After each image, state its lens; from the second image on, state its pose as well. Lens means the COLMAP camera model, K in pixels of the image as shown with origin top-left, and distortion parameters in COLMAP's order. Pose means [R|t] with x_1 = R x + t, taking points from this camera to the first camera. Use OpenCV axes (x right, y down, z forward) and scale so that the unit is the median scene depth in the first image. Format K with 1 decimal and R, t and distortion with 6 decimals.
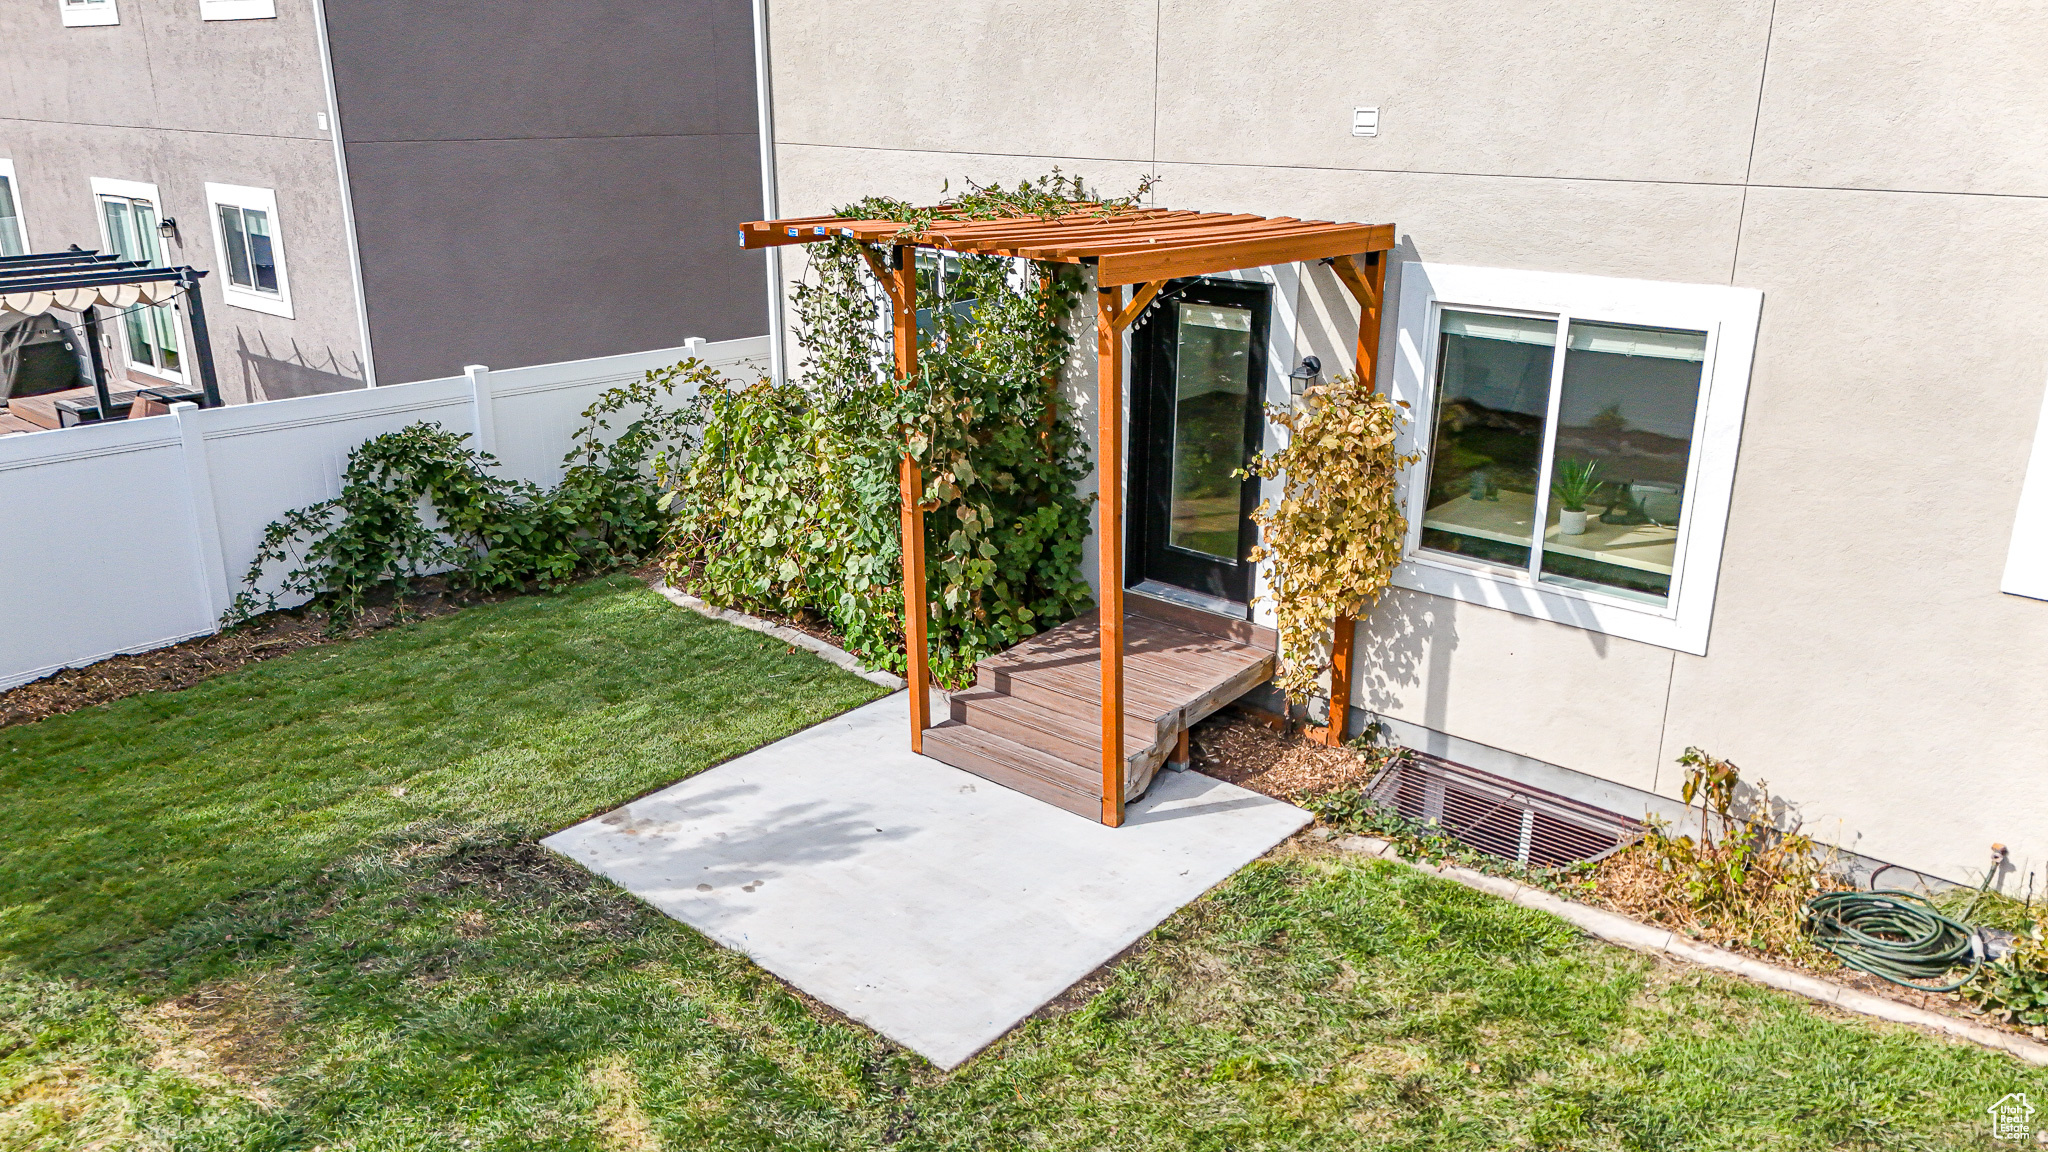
lens RADIAL K [[1499.2, 0, 1028.6], [0, 1499.2, 581.5], [0, 0, 1]] dist [0.079940, -0.075438]
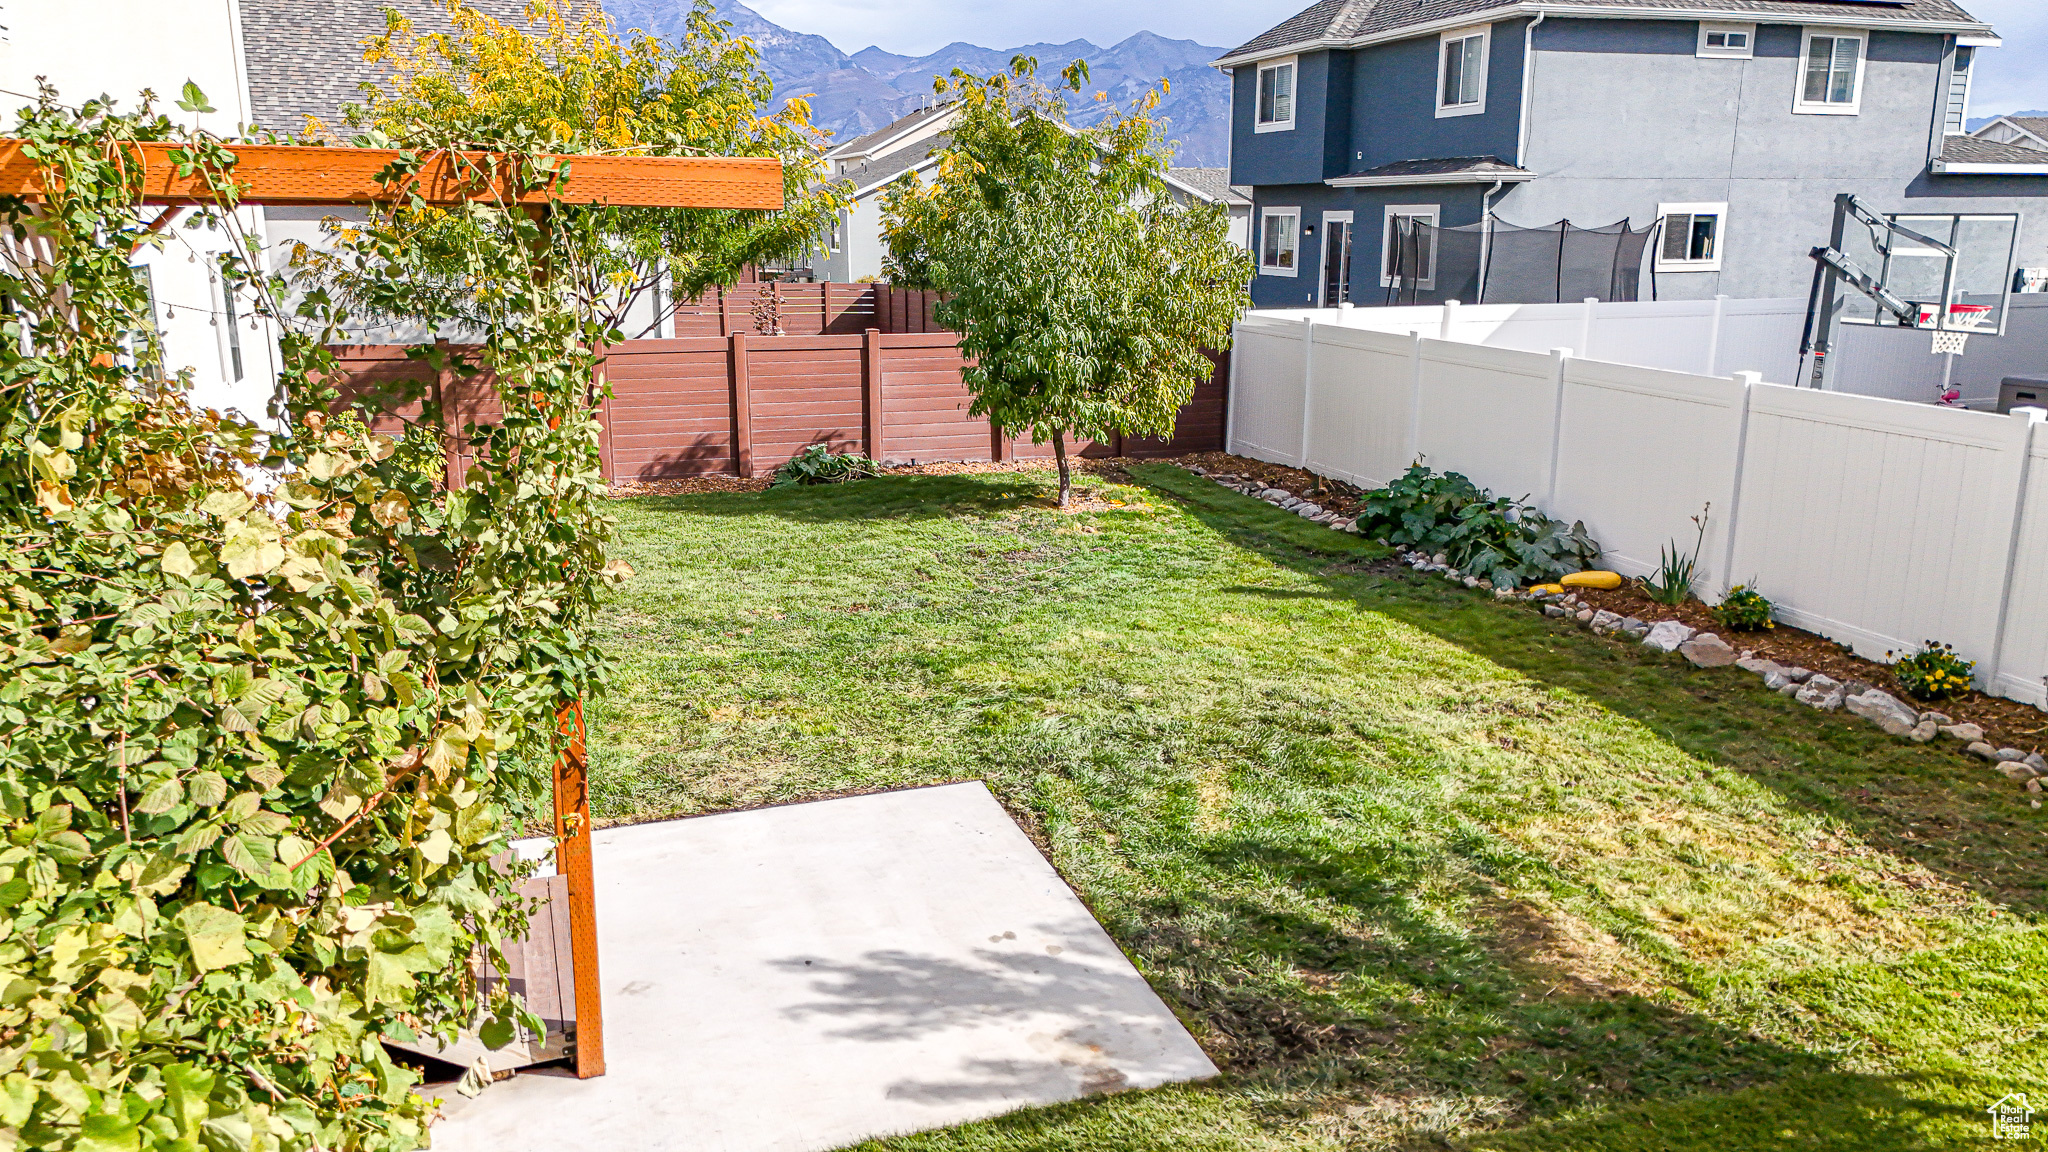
lens RADIAL K [[1499.2, 0, 1011.3], [0, 1499.2, 593.0], [0, 0, 1]] dist [0.079940, -0.075438]
pose [[-0.855110, -0.130006, 0.501881, -0.668930], [0.162481, 0.852078, 0.497557, -0.436183], [-0.492327, 0.507012, -0.707497, 1.708588]]
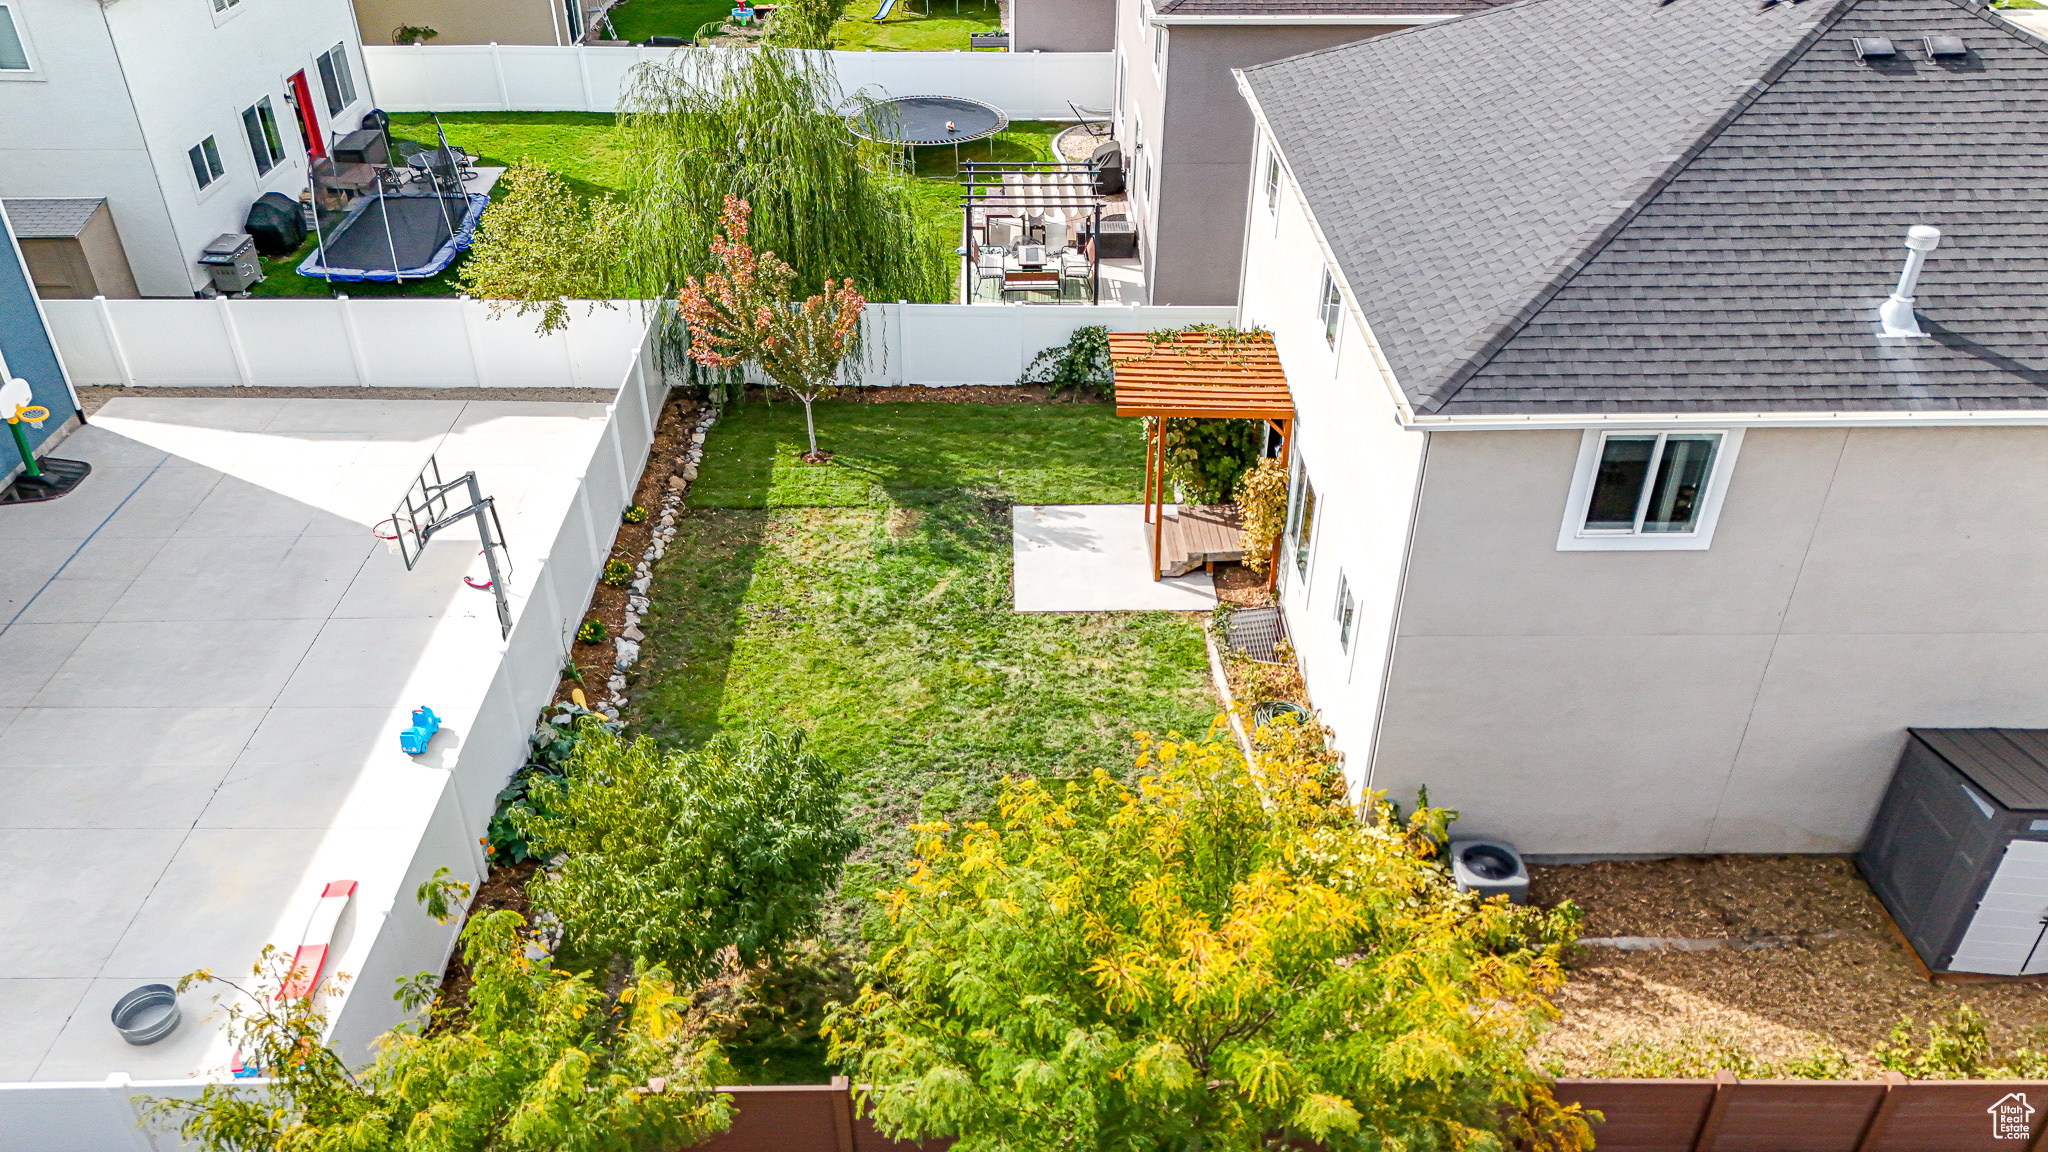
lens RADIAL K [[1499.2, 0, 1035.1], [0, 1499.2, 585.3], [0, 0, 1]] dist [0.079940, -0.075438]
pose [[0.670567, 0.417729, -0.613059, 1.980542], [-0.243828, 0.904587, 0.349672, -0.914832], [0.700634, -0.084998, 0.708440, -1.374522]]
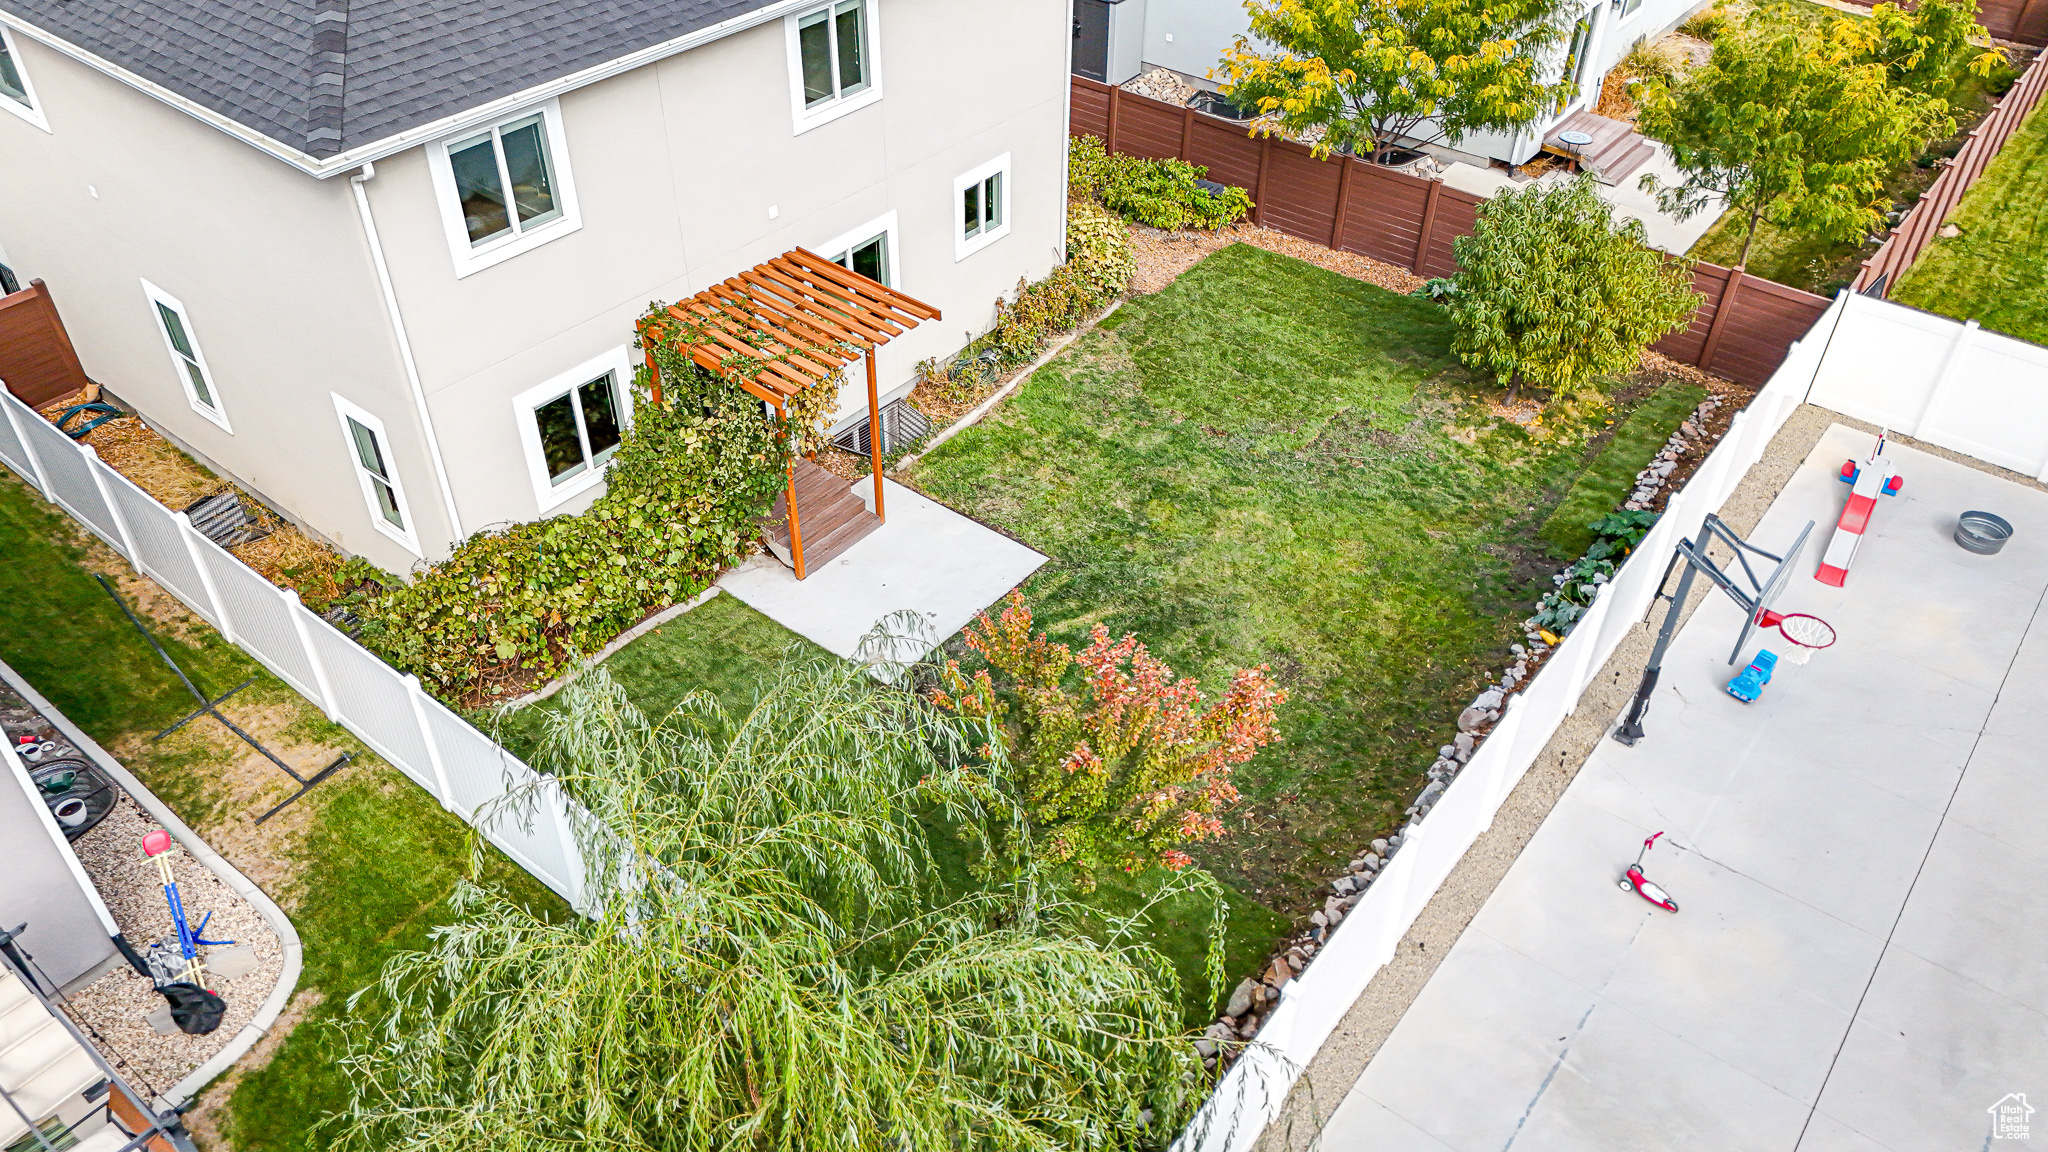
lens RADIAL K [[1499.2, 0, 1028.6], [0, 1499.2, 574.7], [0, 0, 1]] dist [0.079940, -0.075438]
pose [[-0.036883, -0.630425, 0.775373, -2.263766], [0.307903, 0.730984, 0.608981, -1.413756], [-0.950702, 0.261201, 0.167149, 0.504665]]
